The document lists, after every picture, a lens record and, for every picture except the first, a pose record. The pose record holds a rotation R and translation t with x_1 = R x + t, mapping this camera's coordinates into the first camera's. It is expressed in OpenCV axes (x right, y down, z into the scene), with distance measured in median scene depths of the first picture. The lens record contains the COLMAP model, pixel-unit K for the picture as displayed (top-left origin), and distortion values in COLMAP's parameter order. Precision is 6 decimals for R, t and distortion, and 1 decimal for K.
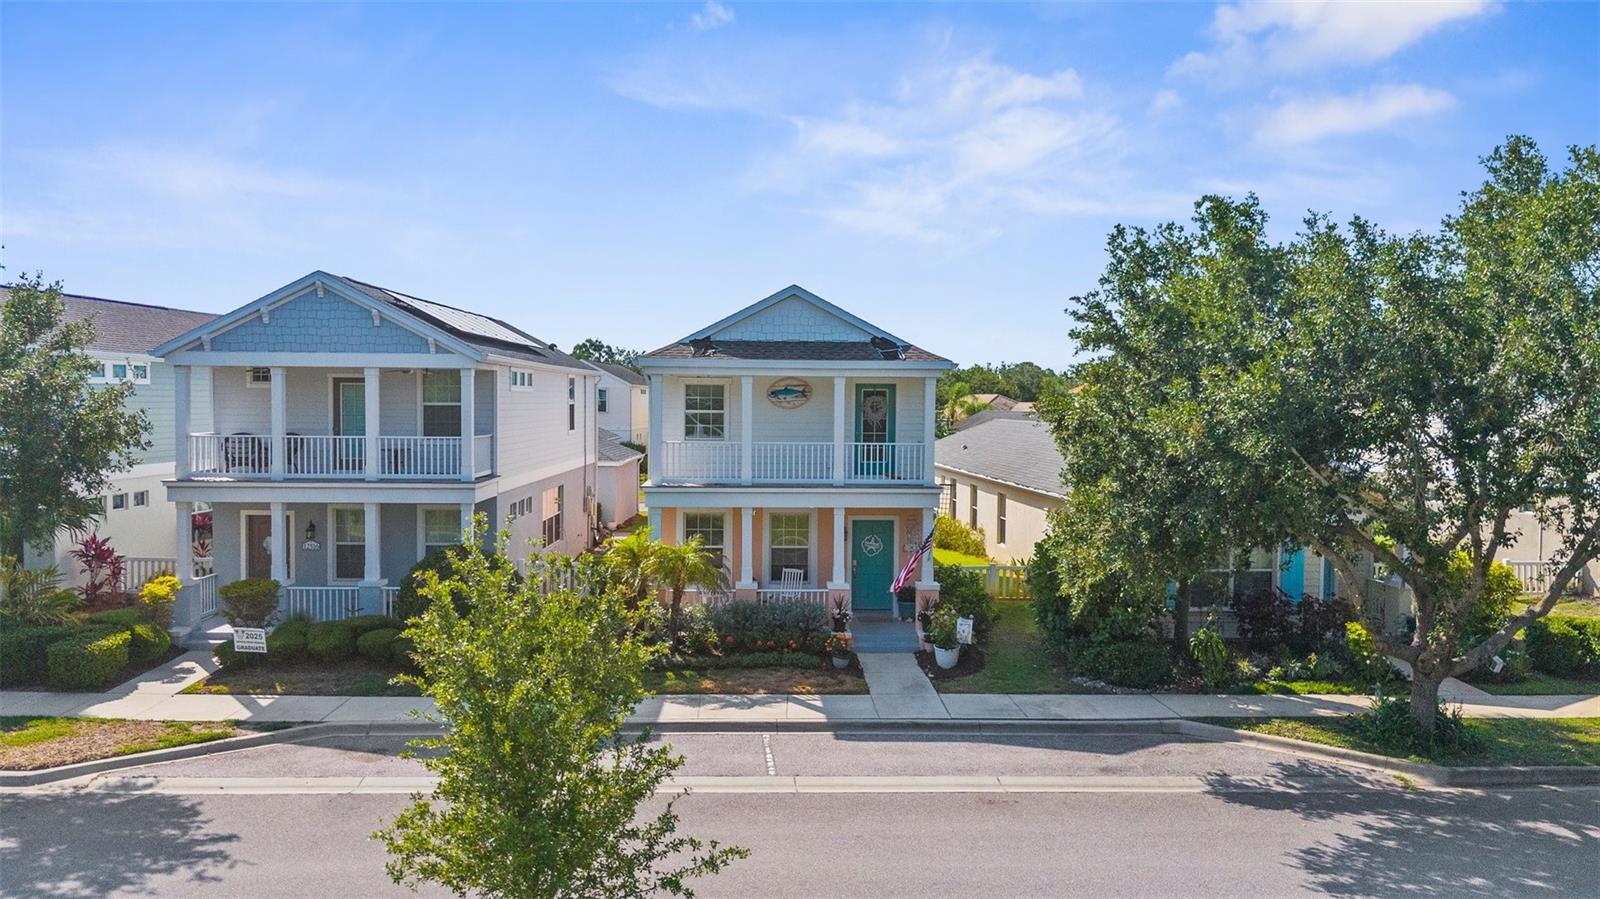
lens RADIAL K [[1184.4, 0, 792.4], [0, 1184.4, 444.9], [0, 0, 1]] dist [0.093259, -0.108052]
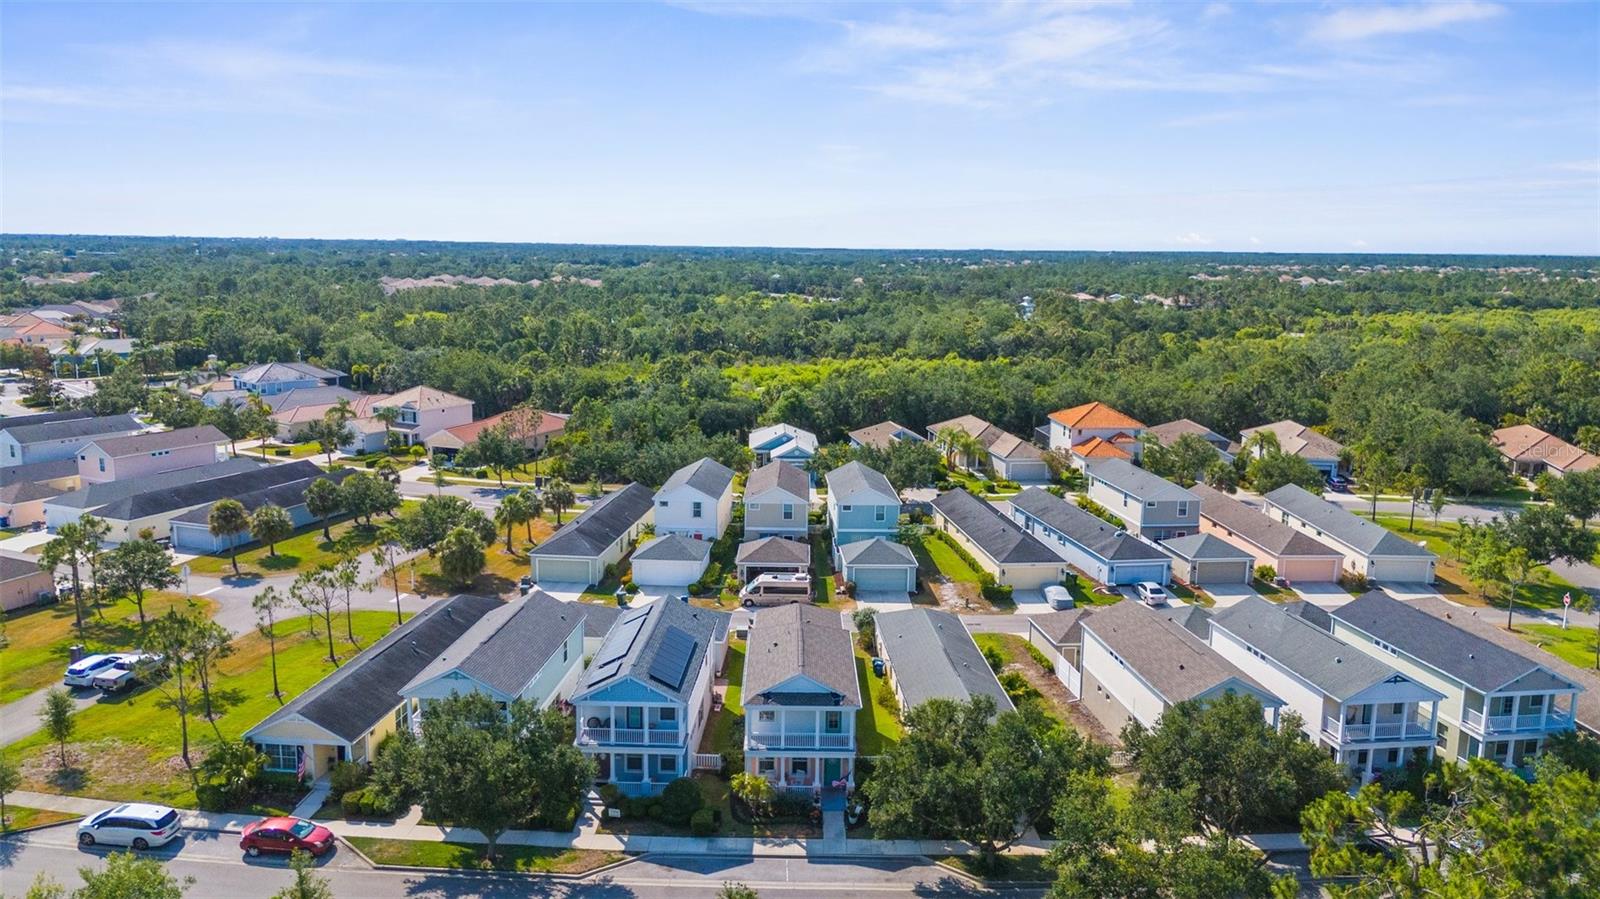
lens RADIAL K [[1152.8, 0, 800.0], [0, 1152.8, 449.5], [0, 0, 1]] dist [0.085108, -0.101404]
pose [[0.999296, 0.015774, -0.034033, 0.079819], [-0.011565, 0.992645, 0.120512, -0.964178], [0.035683, -0.120033, 0.992128, -1.539400]]
